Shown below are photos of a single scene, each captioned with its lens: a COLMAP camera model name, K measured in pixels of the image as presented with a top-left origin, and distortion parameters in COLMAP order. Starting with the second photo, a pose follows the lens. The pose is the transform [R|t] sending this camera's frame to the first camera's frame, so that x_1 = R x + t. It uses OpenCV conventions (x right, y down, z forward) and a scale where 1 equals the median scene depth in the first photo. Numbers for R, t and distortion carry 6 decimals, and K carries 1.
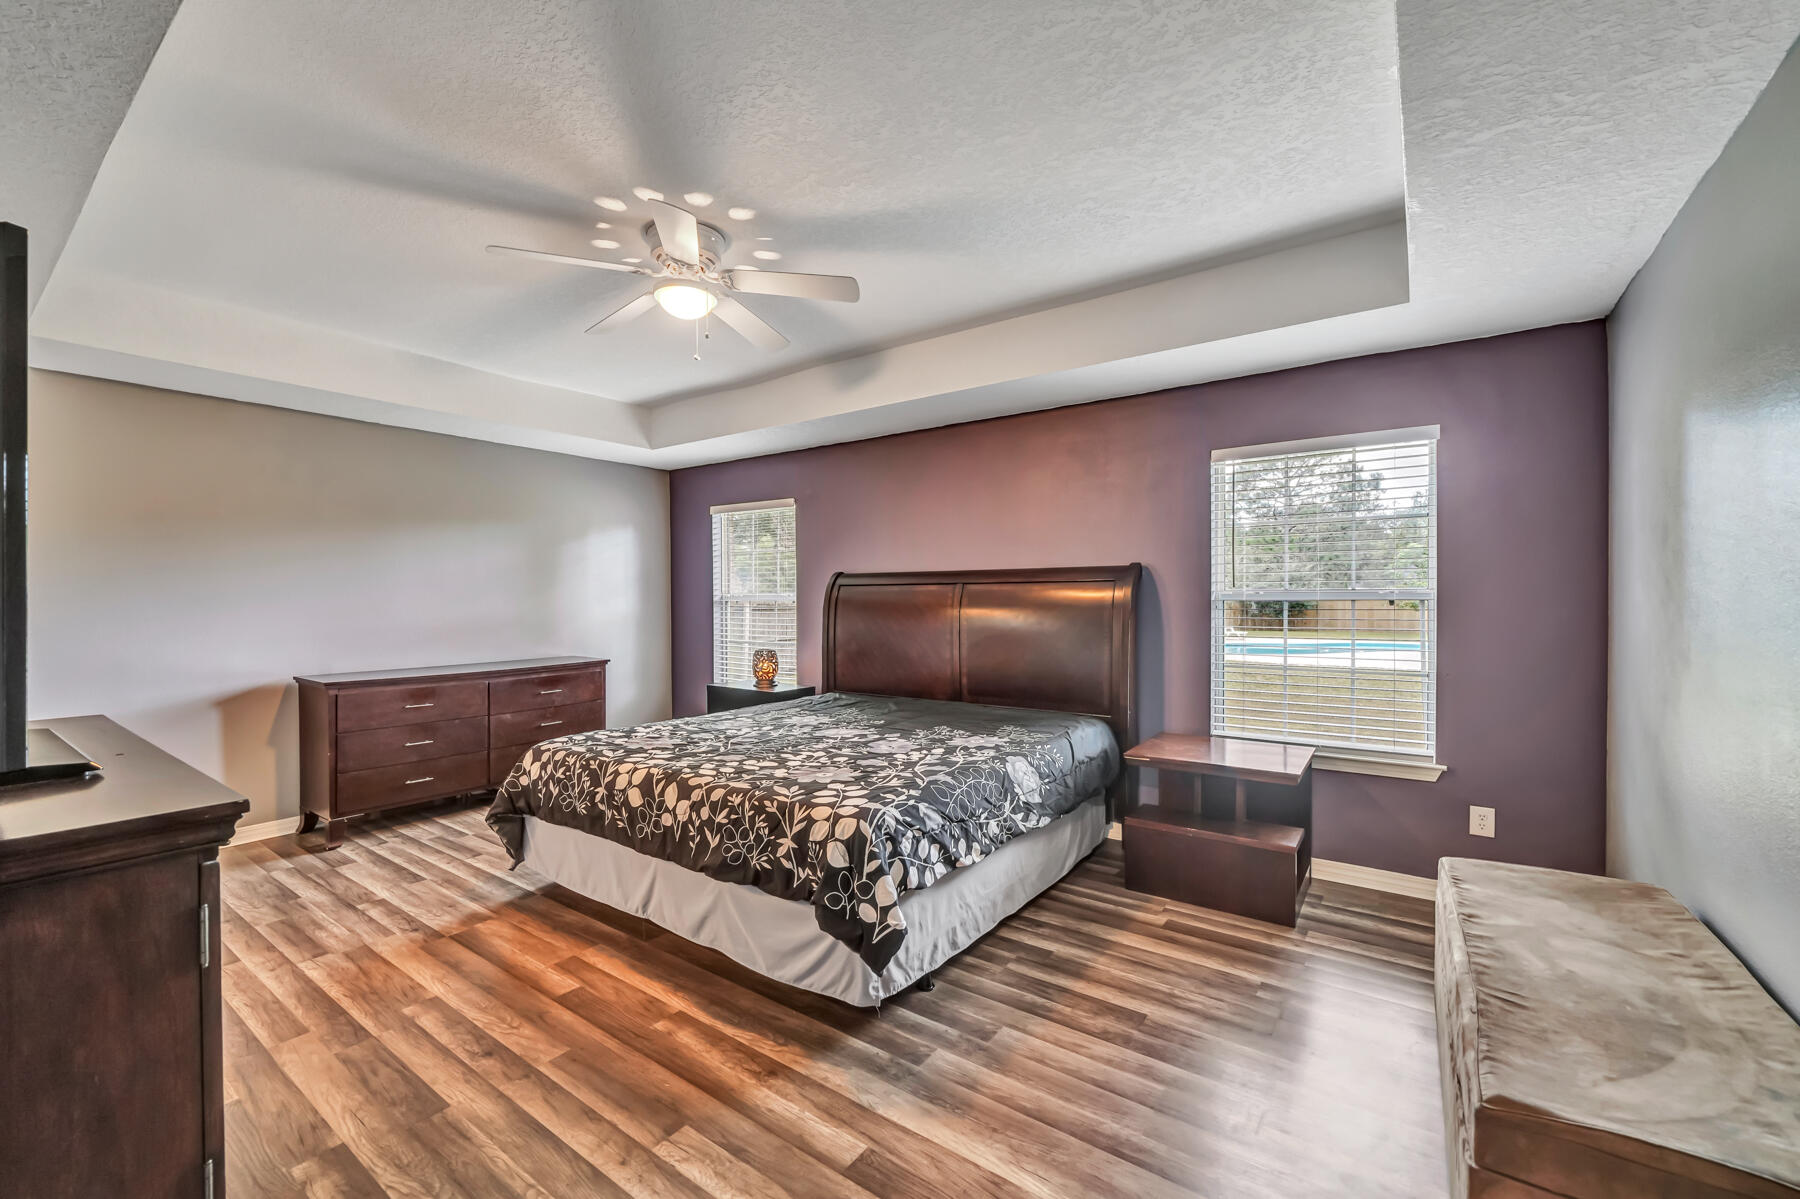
lens RADIAL K [[696.1, 0, 837.2], [0, 696.1, 598.1], [0, 0, 1]] dist [-0.000399, -0.000008]
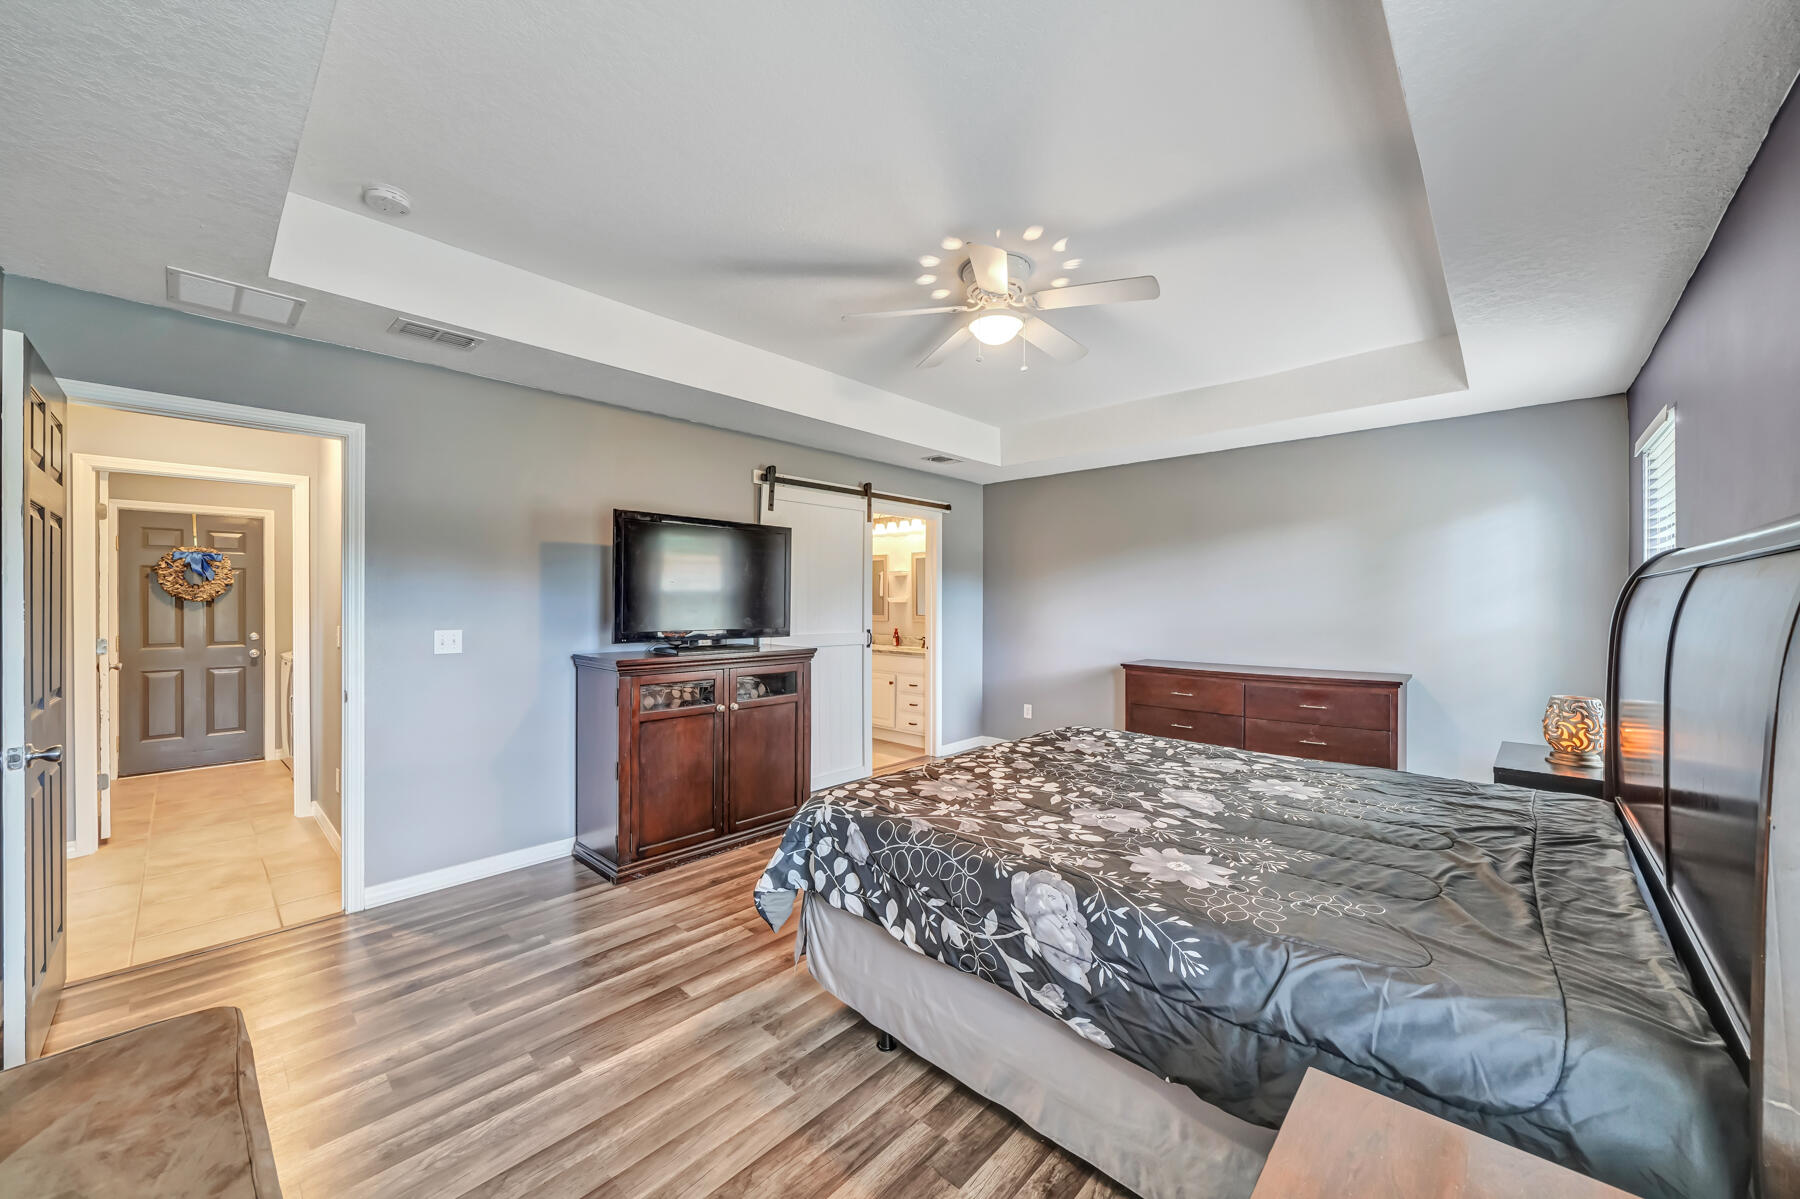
lens RADIAL K [[670.1, 0, 894.5], [0, 670.1, 594.1], [0, 0, 1]] dist [-0.001869, -0.000107]
pose [[-0.056750, -0.006864, -0.998365, 0.942854], [-0.000504, 0.999976, -0.006846, -0.005952], [0.998388, 0.000114, -0.056752, 1.024572]]
